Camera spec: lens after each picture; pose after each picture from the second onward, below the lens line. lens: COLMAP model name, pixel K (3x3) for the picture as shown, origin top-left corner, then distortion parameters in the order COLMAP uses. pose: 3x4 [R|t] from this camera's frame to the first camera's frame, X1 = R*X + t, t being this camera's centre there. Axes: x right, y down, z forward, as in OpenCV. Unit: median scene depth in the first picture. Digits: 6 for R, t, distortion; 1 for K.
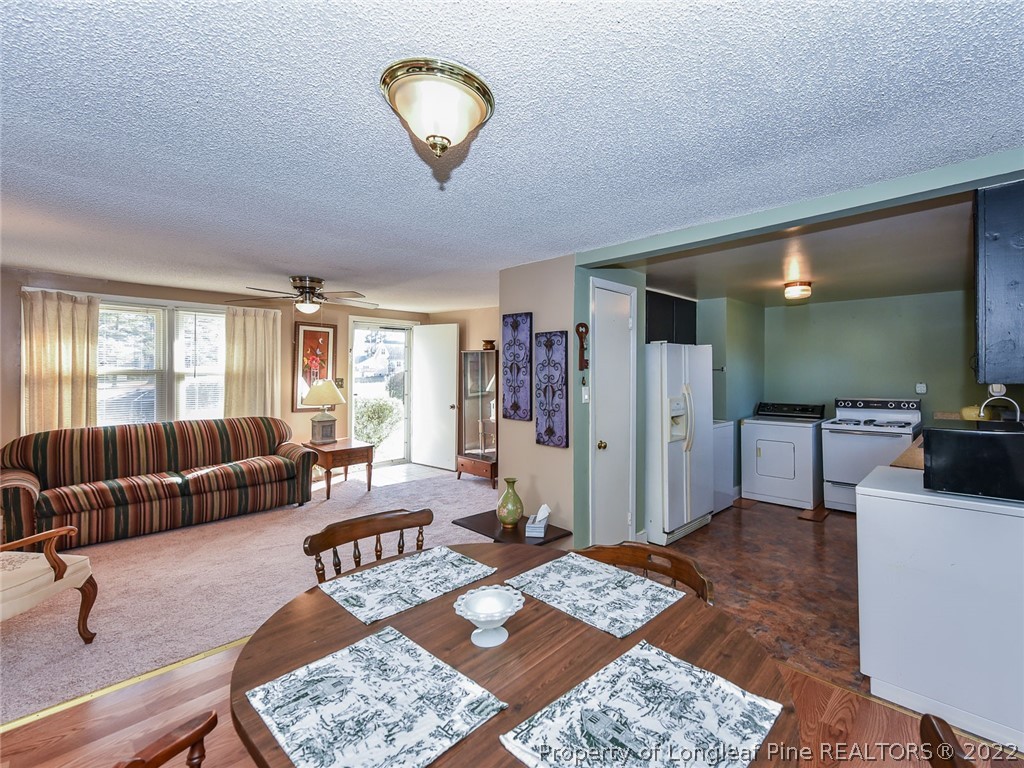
lens RADIAL K [[477.7, 0, 531.8], [0, 477.7, 374.0], [0, 0, 1]] dist [-0.000978, -0.001073]
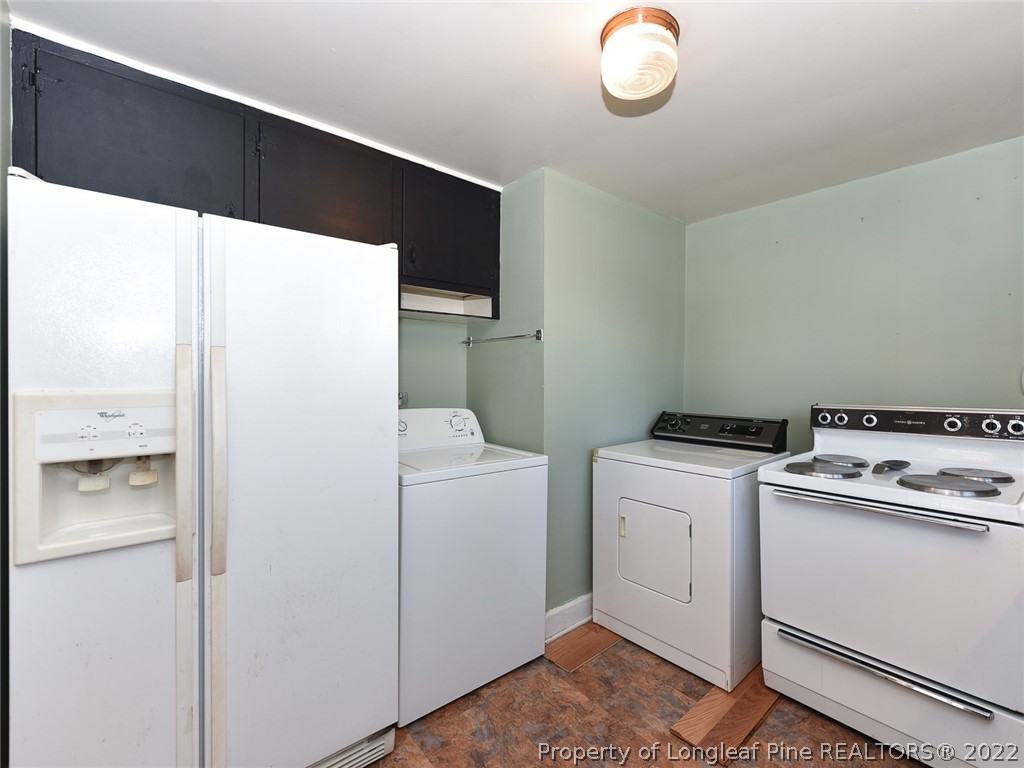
lens RADIAL K [[475.6, 0, 520.2], [0, 475.6, 381.5], [0, 0, 1]] dist [-0.004798, -0.000528]
pose [[0.994967, 0.010527, -0.099644, 0.429271], [-0.010546, 0.999944, 0.000344, 0.033276], [0.099642, 0.000708, 0.995023, 0.566402]]
